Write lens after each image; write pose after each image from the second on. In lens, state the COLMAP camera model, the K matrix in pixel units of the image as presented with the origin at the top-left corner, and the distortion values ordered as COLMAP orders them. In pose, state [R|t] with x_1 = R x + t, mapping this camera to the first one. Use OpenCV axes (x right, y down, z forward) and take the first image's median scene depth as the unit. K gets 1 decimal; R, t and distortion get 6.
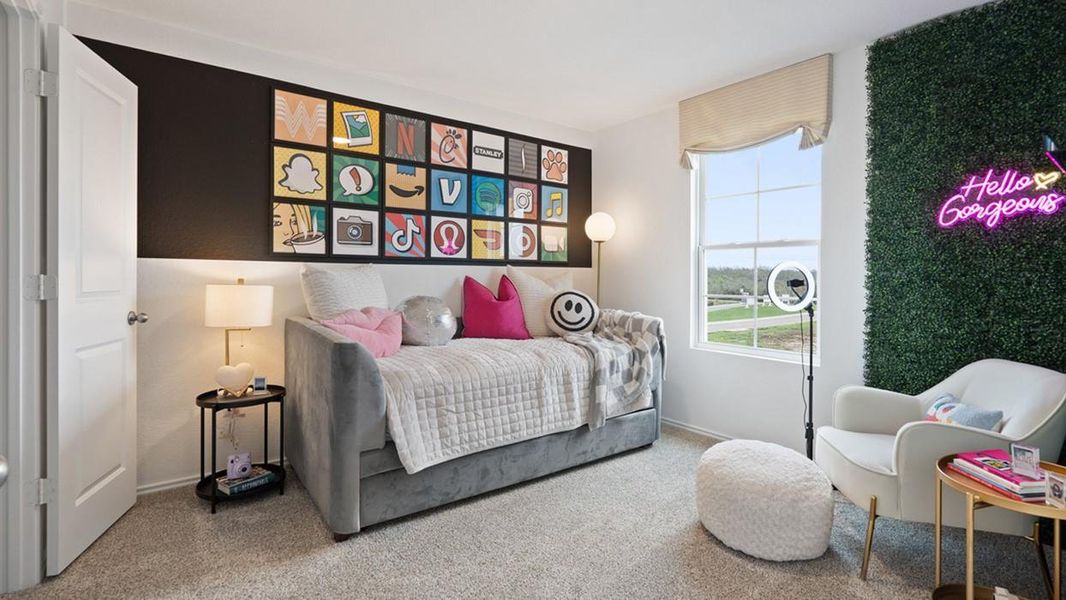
lens RADIAL K [[489.2, 0, 530.4], [0, 489.2, 263.5], [0, 0, 1]] dist [-0.000885, 0.000618]
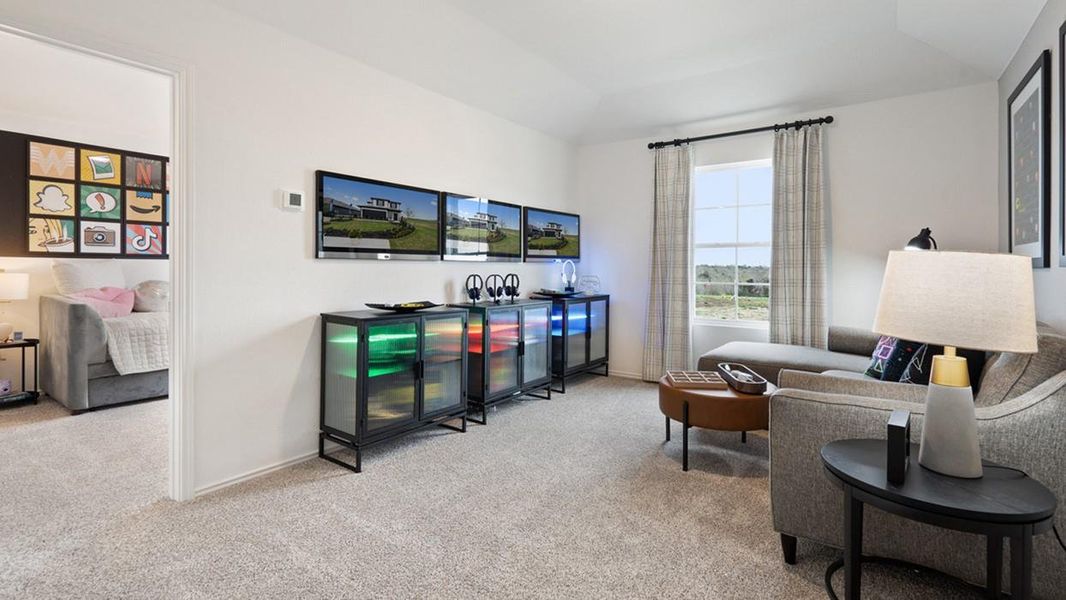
lens RADIAL K [[489.2, 0, 530.4], [0, 489.2, 263.5], [0, 0, 1]] dist [-0.000885, 0.000618]
pose [[0.956356, 0.002486, 0.292192, 0.475498], [-0.006527, 0.999896, 0.012855, -0.013715], [-0.292130, -0.014201, 0.956273, -0.830938]]
